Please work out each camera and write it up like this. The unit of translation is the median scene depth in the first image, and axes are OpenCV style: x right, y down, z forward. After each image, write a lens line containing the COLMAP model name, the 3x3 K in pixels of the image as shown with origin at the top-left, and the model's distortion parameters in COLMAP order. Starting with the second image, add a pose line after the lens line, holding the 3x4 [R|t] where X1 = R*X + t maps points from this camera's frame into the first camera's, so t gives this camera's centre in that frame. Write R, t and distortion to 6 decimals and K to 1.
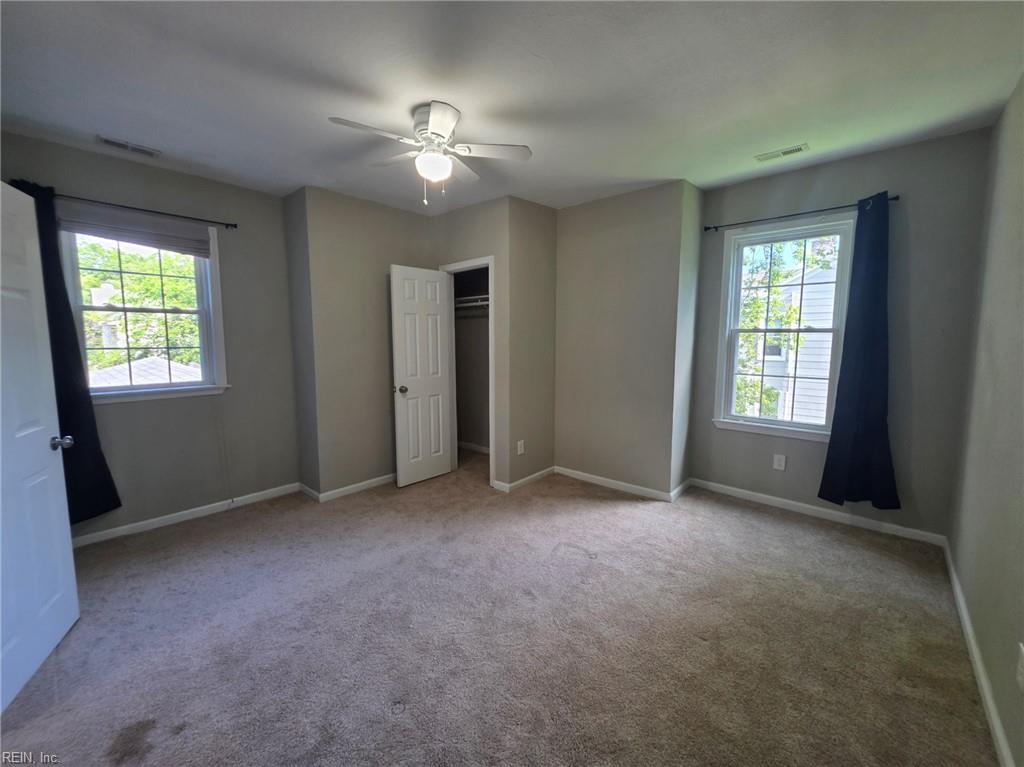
lens RADIAL K [[404.4, 0, 512.7], [0, 404.4, 379.1], [0, 0, 1]] dist [-0.000478, -0.000187]
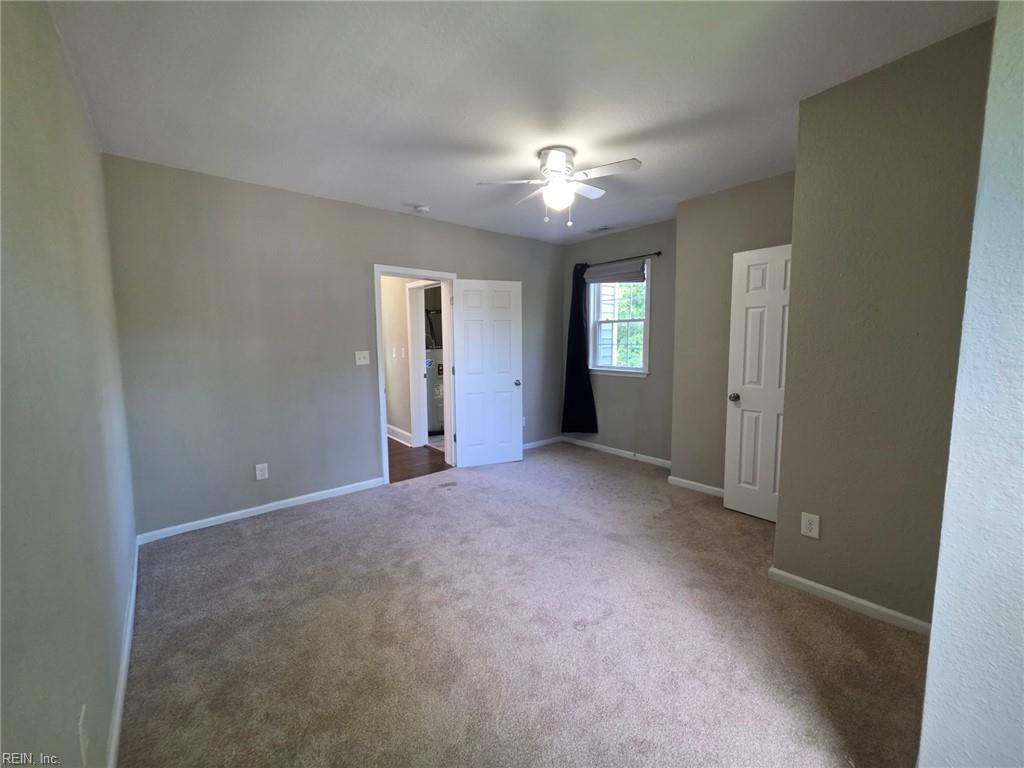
lens RADIAL K [[404.4, 0, 512.7], [0, 404.4, 379.6], [0, 0, 1]] dist [-0.000478, -0.000187]
pose [[-0.126975, 0.099229, -0.986930, 0.746842], [-0.090593, 0.989665, 0.111159, -0.075521], [0.987760, 0.103523, -0.116673, 0.747116]]
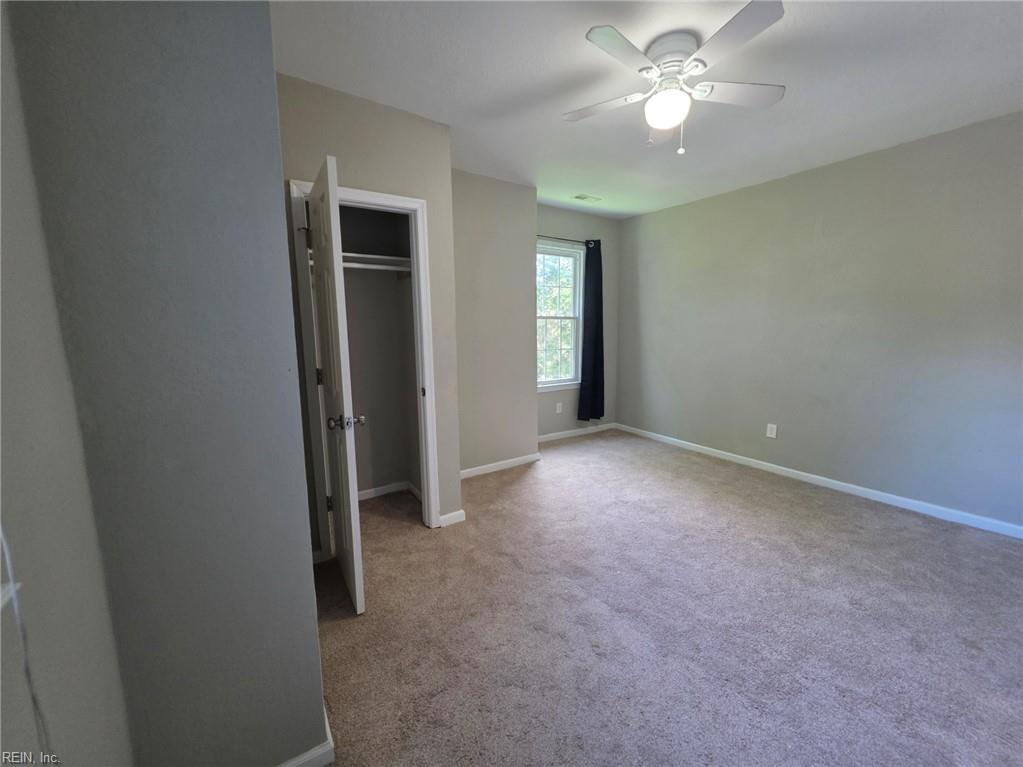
lens RADIAL K [[411.9, 0, 515.3], [0, 411.9, 376.2], [0, 0, 1]] dist [-0.001355, 0.000030]
pose [[0.248587, -0.117439, 0.961464, -0.833852], [0.097312, 0.990629, 0.095841, -0.069016], [-0.963709, 0.069737, 0.257685, 0.795403]]
